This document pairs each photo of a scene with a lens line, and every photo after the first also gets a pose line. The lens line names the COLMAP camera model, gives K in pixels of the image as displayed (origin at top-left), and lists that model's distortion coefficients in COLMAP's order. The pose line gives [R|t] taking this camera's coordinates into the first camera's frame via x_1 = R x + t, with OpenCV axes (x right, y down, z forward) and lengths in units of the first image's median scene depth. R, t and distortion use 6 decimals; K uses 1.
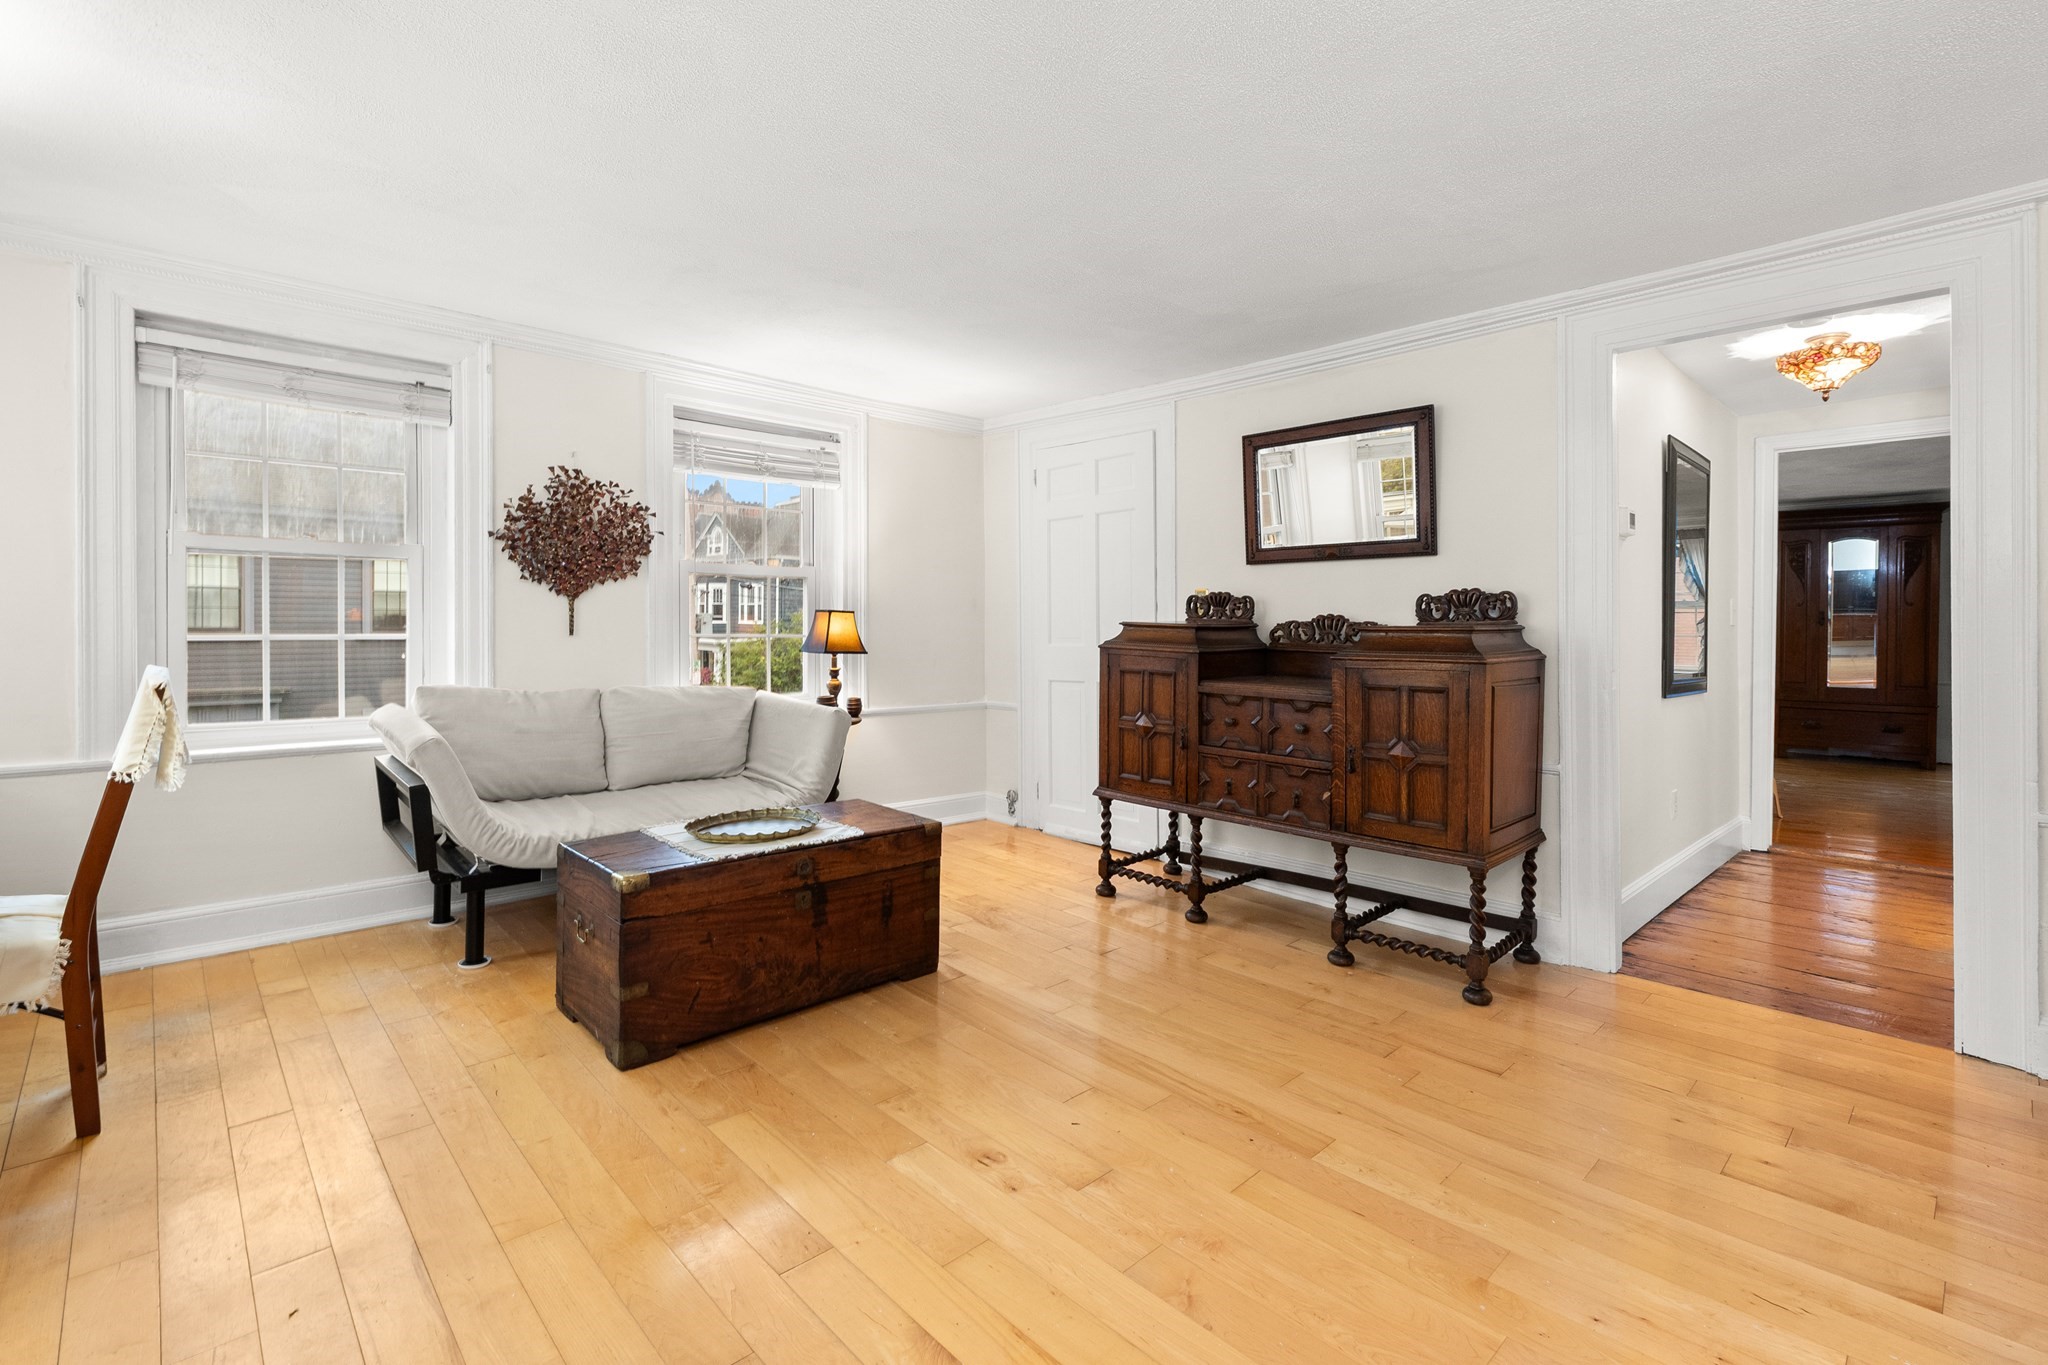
lens RADIAL K [[930.5, 0, 1048.6], [0, 930.5, 647.6], [0, 0, 1]] dist [0.008185, -0.000832]
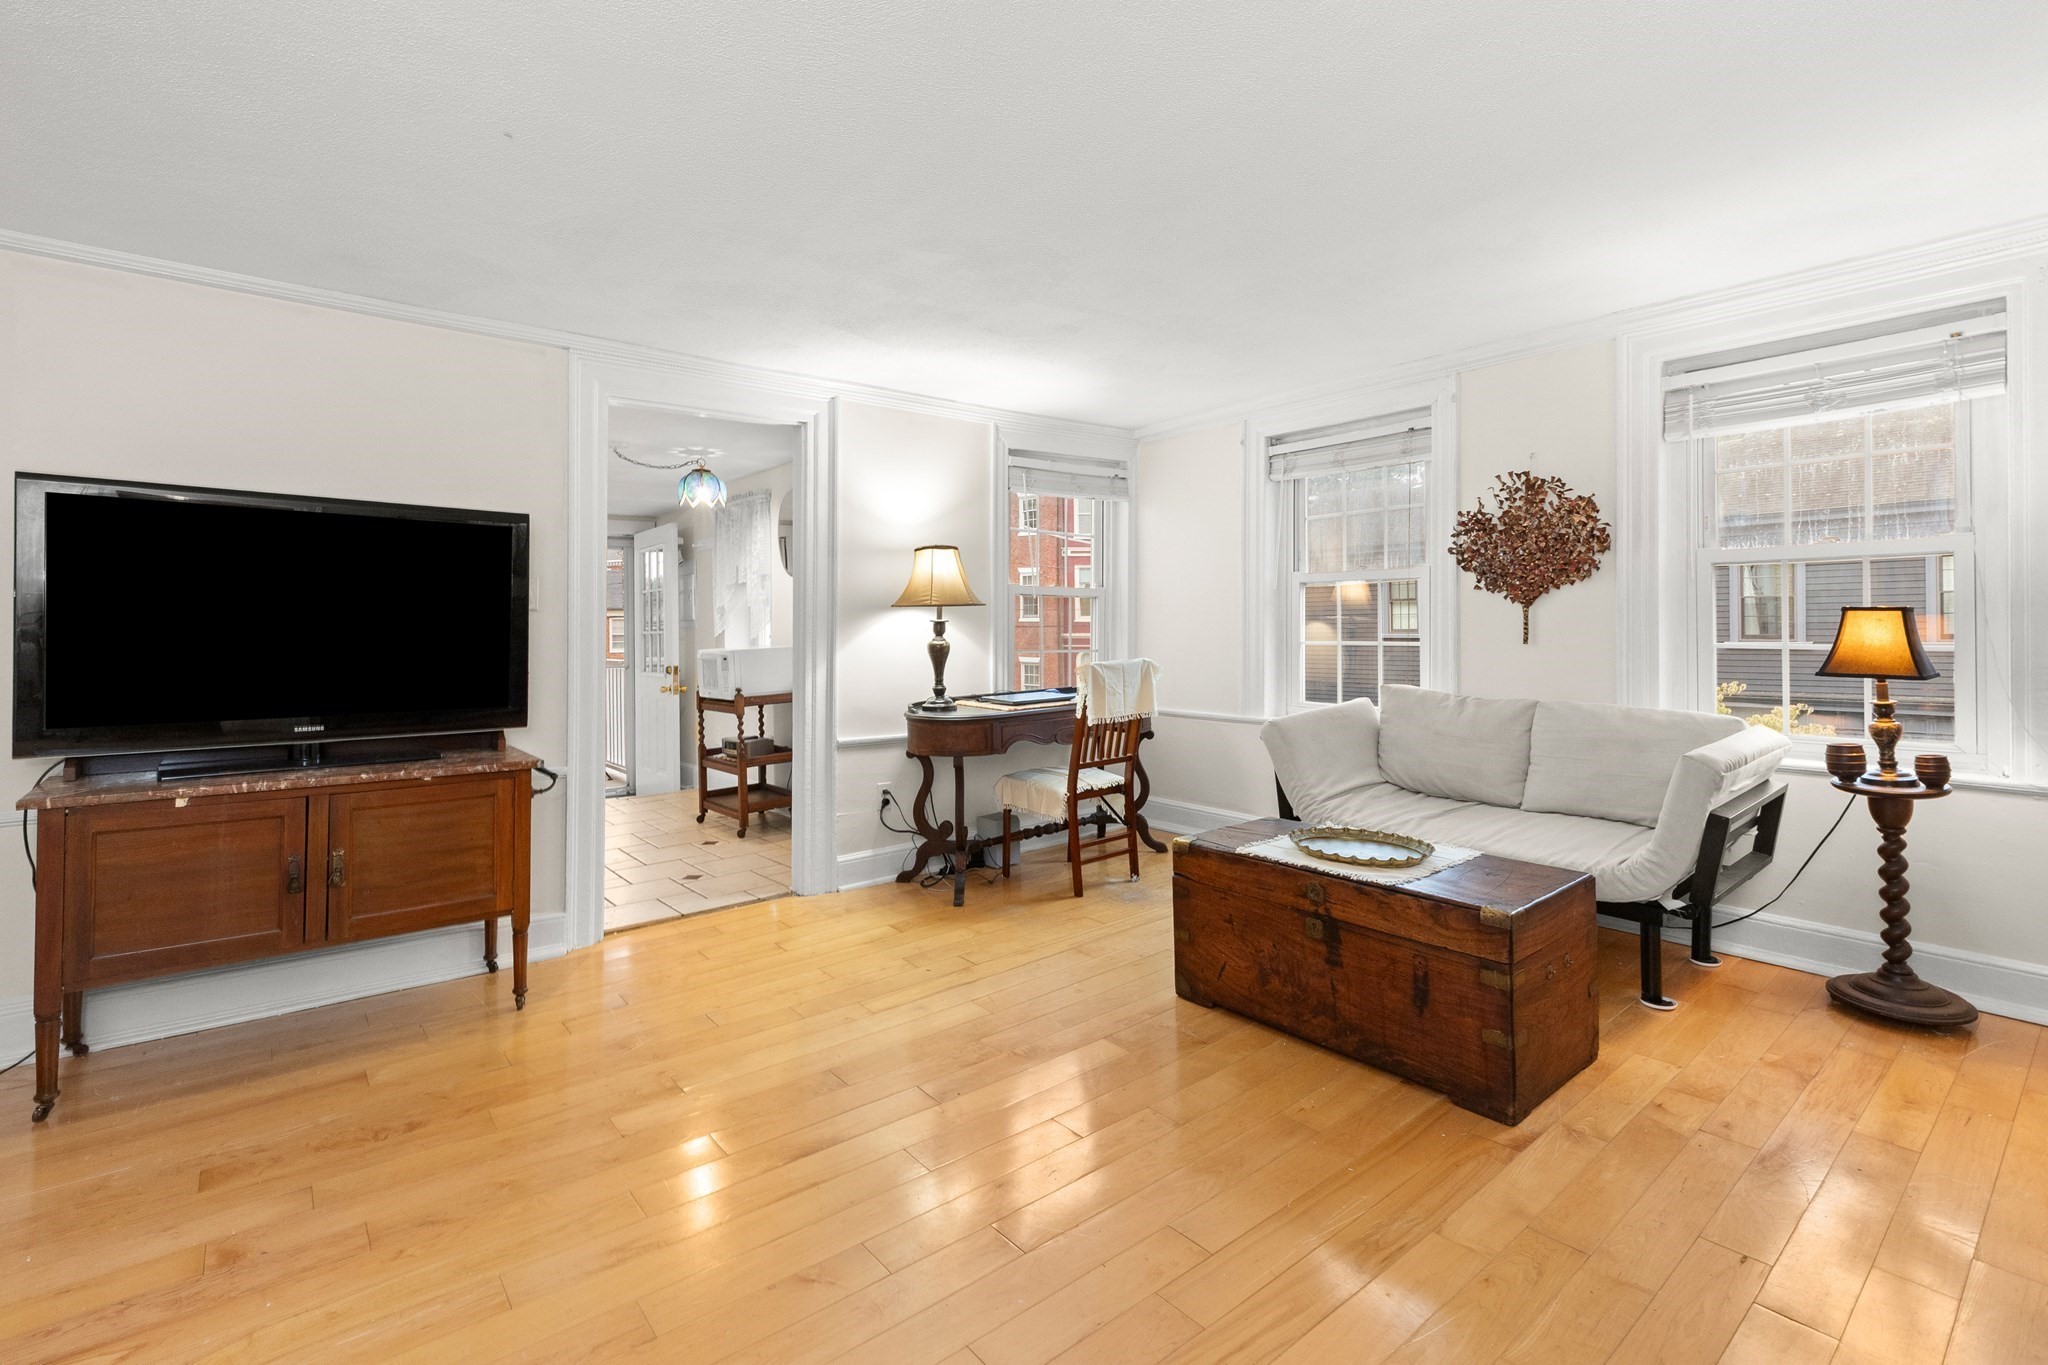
lens RADIAL K [[930.5, 0, 1031.5], [0, 930.5, 658.5], [0, 0, 1]] dist [0.008185, -0.000832]
pose [[-0.079656, 0.024932, -0.996511, 0.514789], [-0.019140, 0.999465, 0.026536, -0.014461], [0.996639, 0.021187, -0.079137, 0.587345]]
